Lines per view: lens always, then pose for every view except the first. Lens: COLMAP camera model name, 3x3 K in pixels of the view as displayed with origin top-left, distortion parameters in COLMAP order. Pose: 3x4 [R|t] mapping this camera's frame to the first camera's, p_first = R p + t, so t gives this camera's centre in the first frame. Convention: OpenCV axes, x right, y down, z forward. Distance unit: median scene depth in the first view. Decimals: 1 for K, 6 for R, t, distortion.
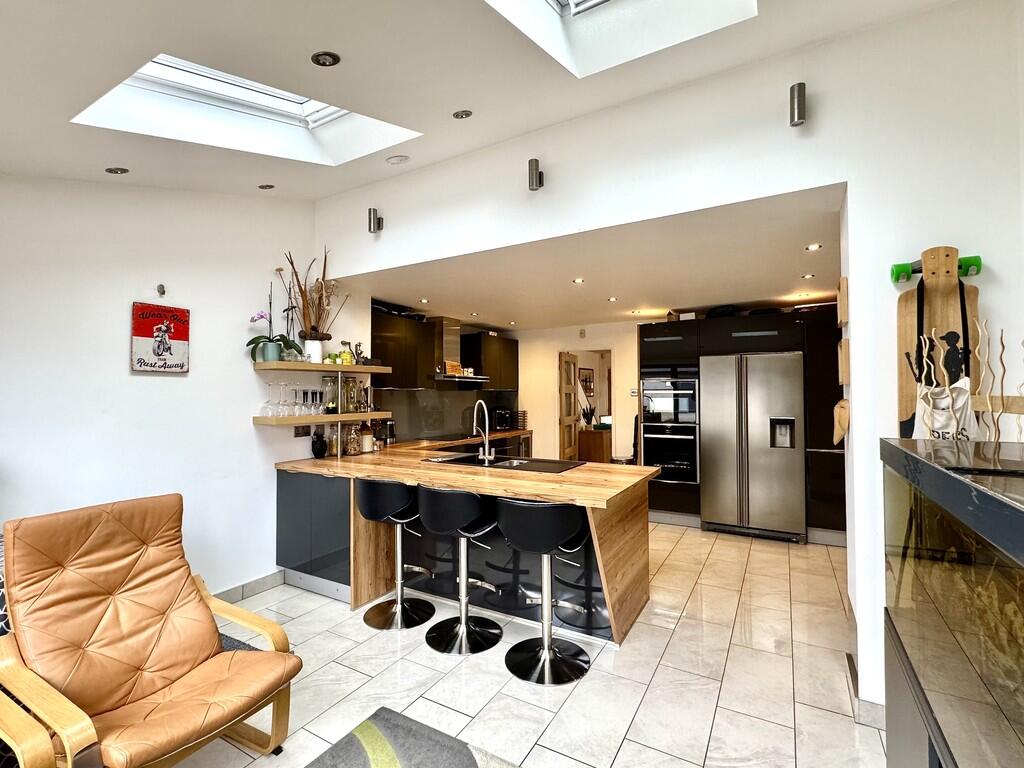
lens RADIAL K [[469.9, 0, 512.0], [0, 469.9, 384.0], [0, 0, 1]] dist [-0.000342, -0.000106]
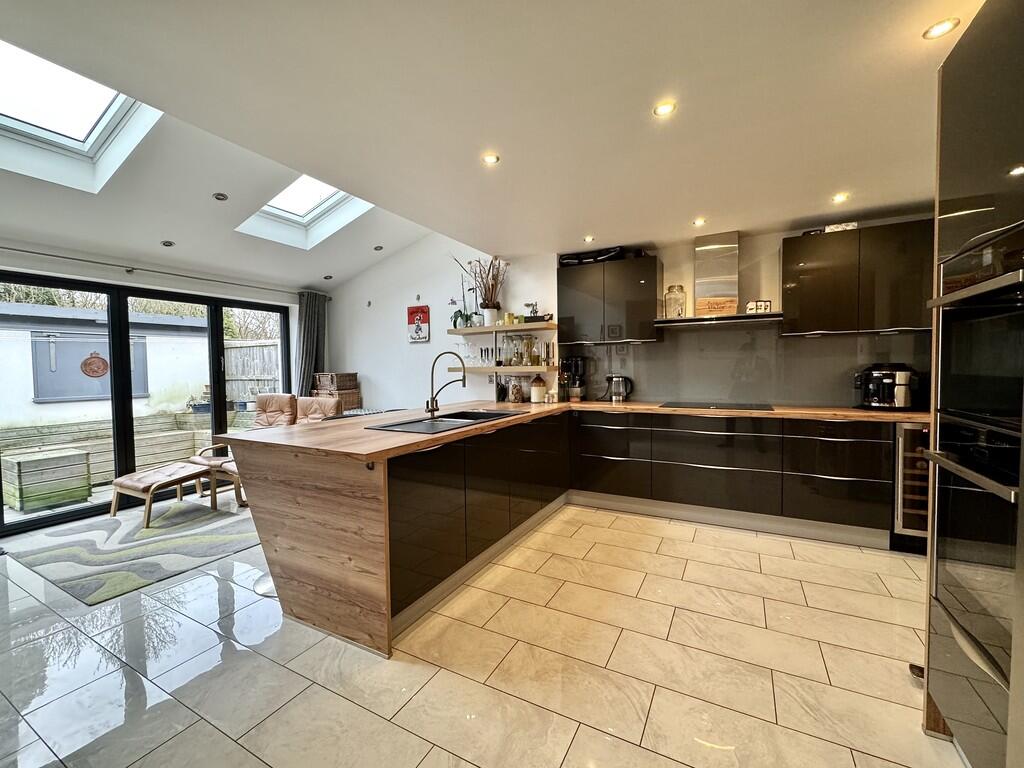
lens RADIAL K [[423.8, 0, 515.2], [0, 423.8, 383.3], [0, 0, 1]] dist [0.000761, 0.000219]
pose [[0.033433, 0.040548, -0.998618, 0.781788], [0.035428, 0.998501, 0.041729, 0.067673], [0.998813, -0.036774, 0.031946, 1.073369]]
